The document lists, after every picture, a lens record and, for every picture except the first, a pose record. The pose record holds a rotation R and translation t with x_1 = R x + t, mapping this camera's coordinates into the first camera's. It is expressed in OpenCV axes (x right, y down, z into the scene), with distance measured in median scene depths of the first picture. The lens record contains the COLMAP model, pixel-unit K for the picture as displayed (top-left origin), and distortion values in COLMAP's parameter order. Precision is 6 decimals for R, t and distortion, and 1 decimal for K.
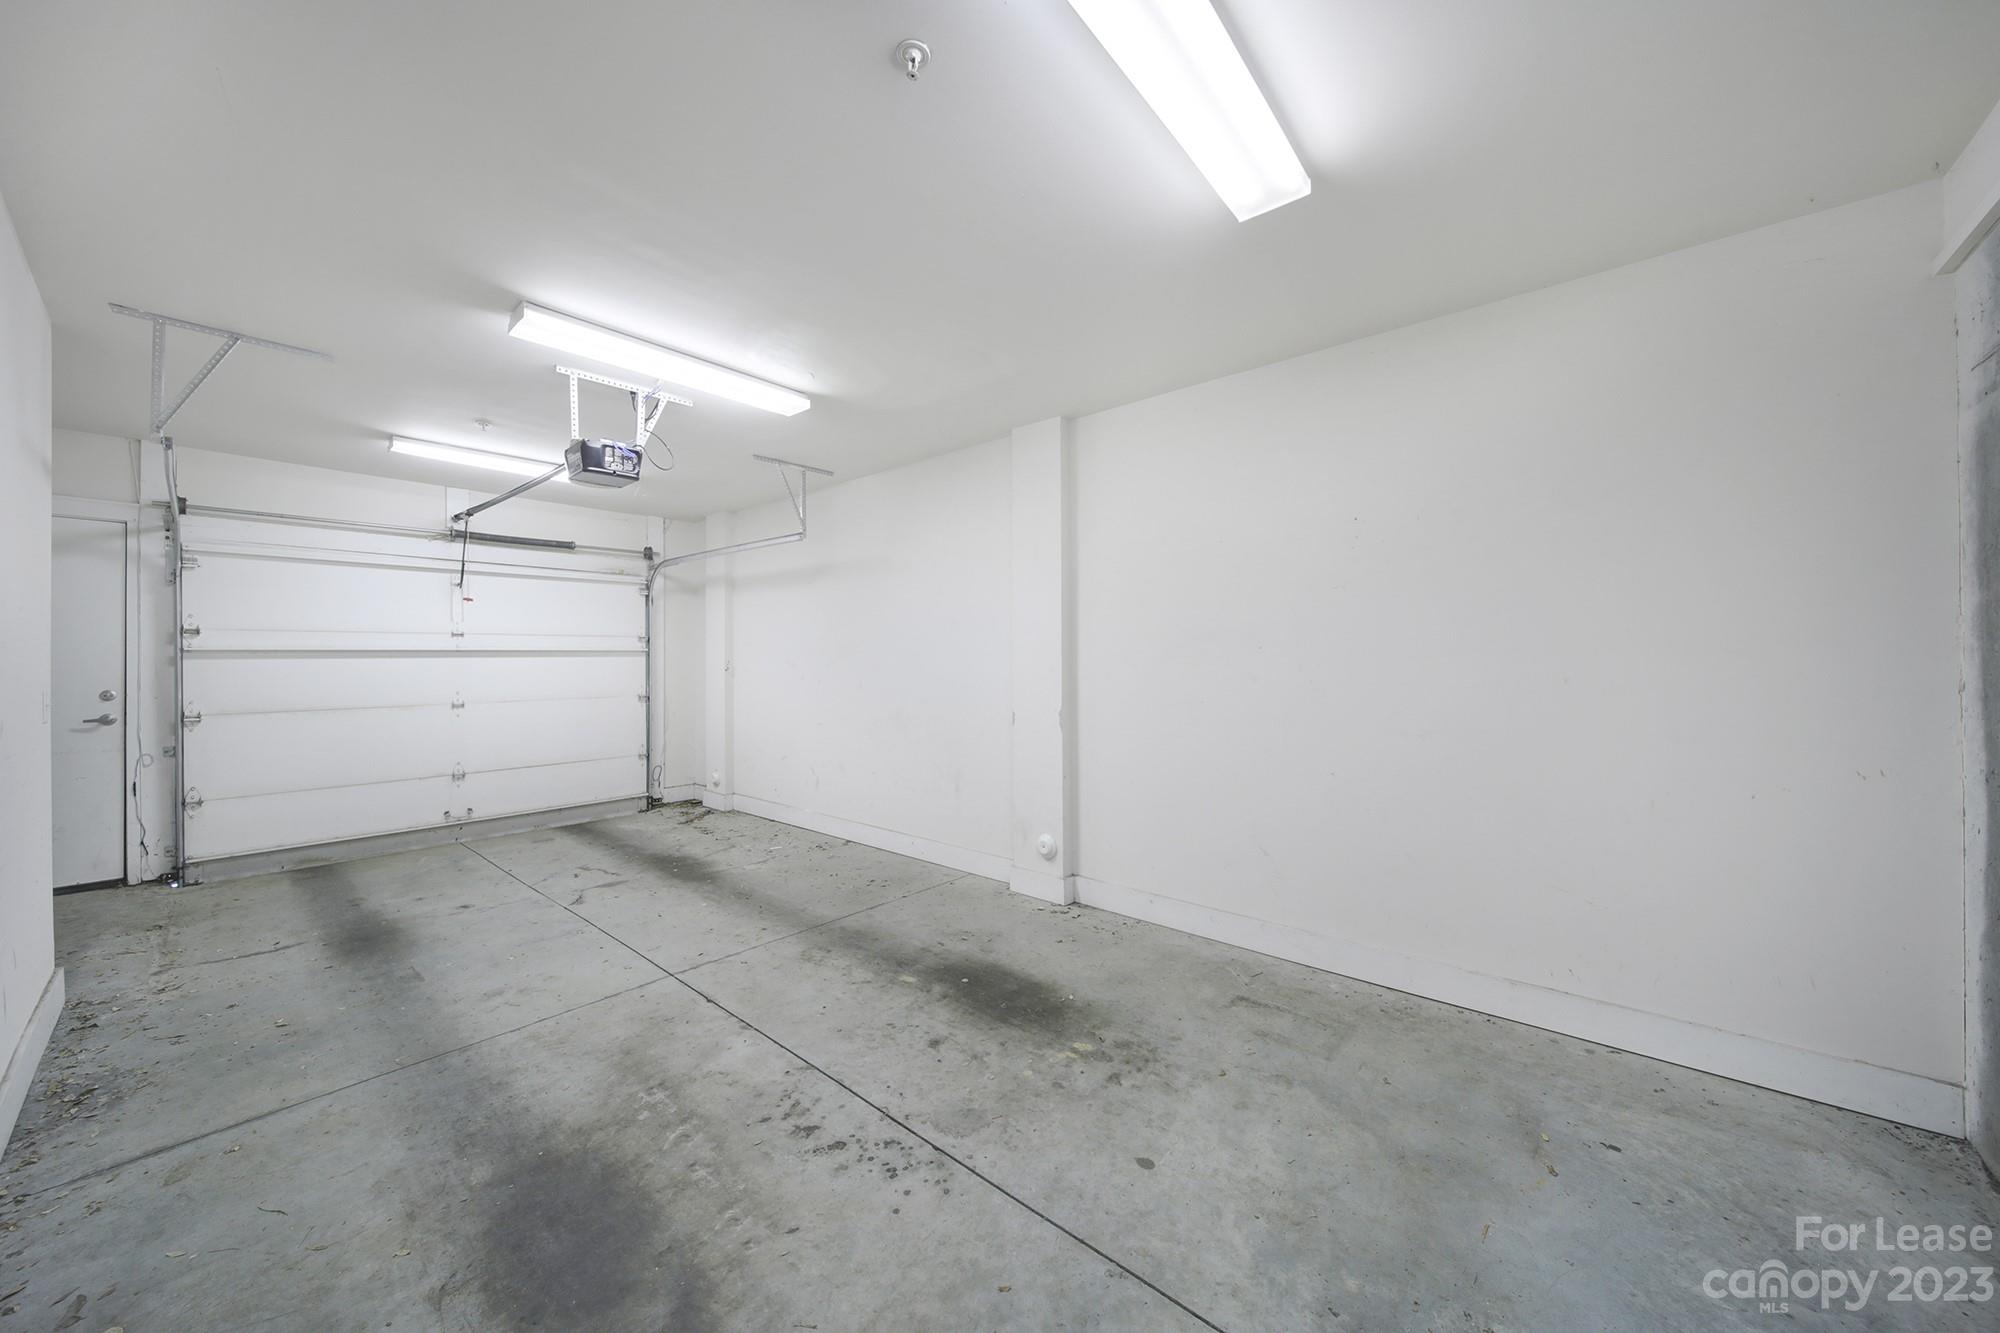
lens RADIAL K [[696.7, 0, 998.5], [0, 696.7, 658.7], [0, 0, 1]] dist [-0.004454, -0.000200]
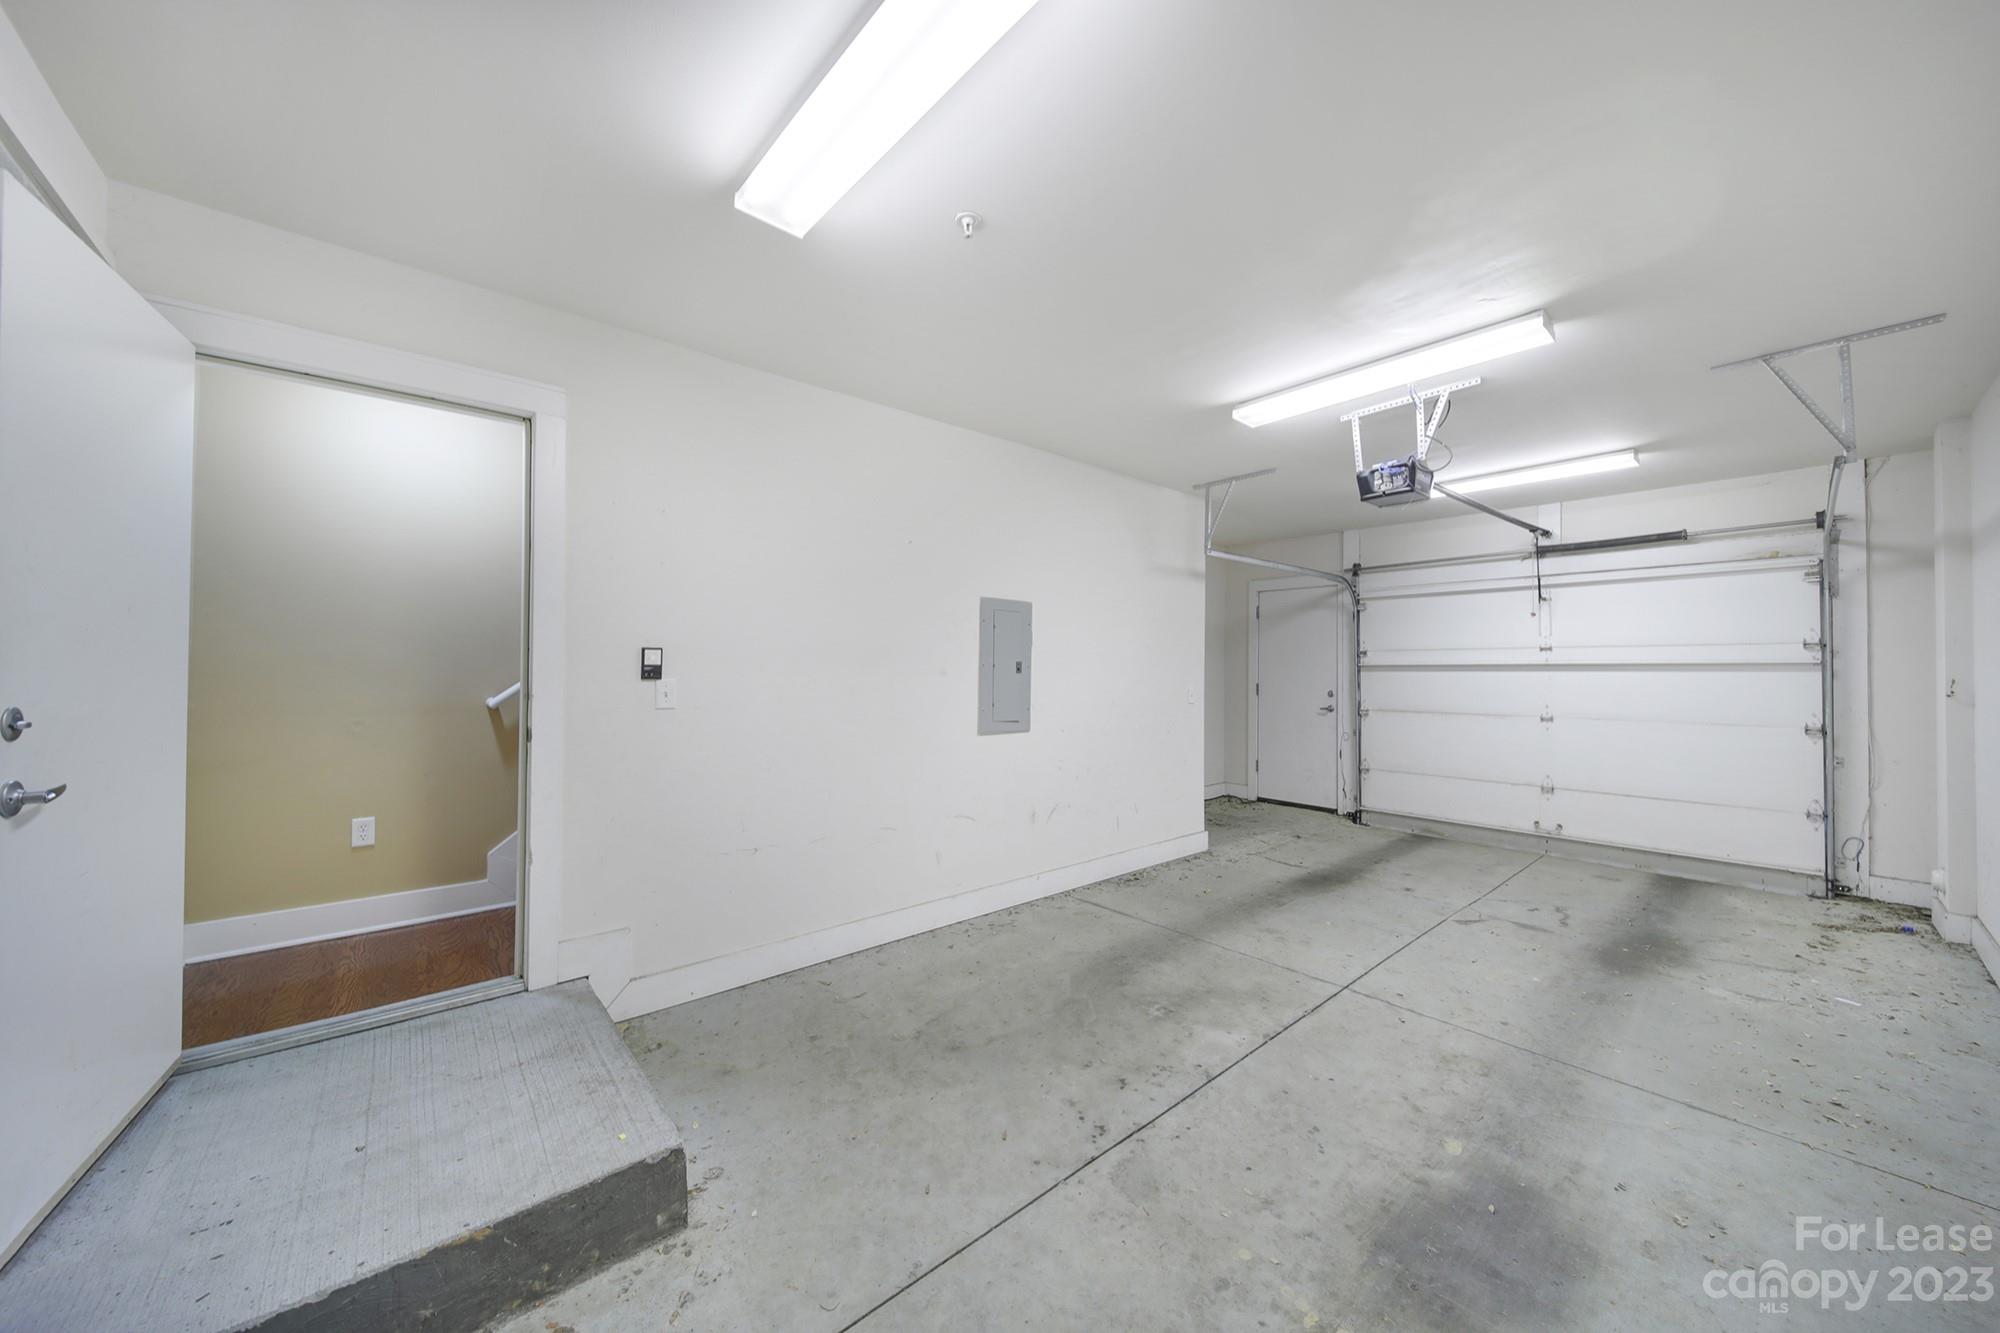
lens RADIAL K [[696.7, 0, 998.5], [0, 696.7, 658.7], [0, 0, 1]] dist [-0.004454, -0.000200]
pose [[-0.144740, -0.012728, -0.989388, 0.461850], [-0.004038, 0.999917, -0.012272, -0.006171], [0.989461, 0.002219, -0.144780, 0.492927]]
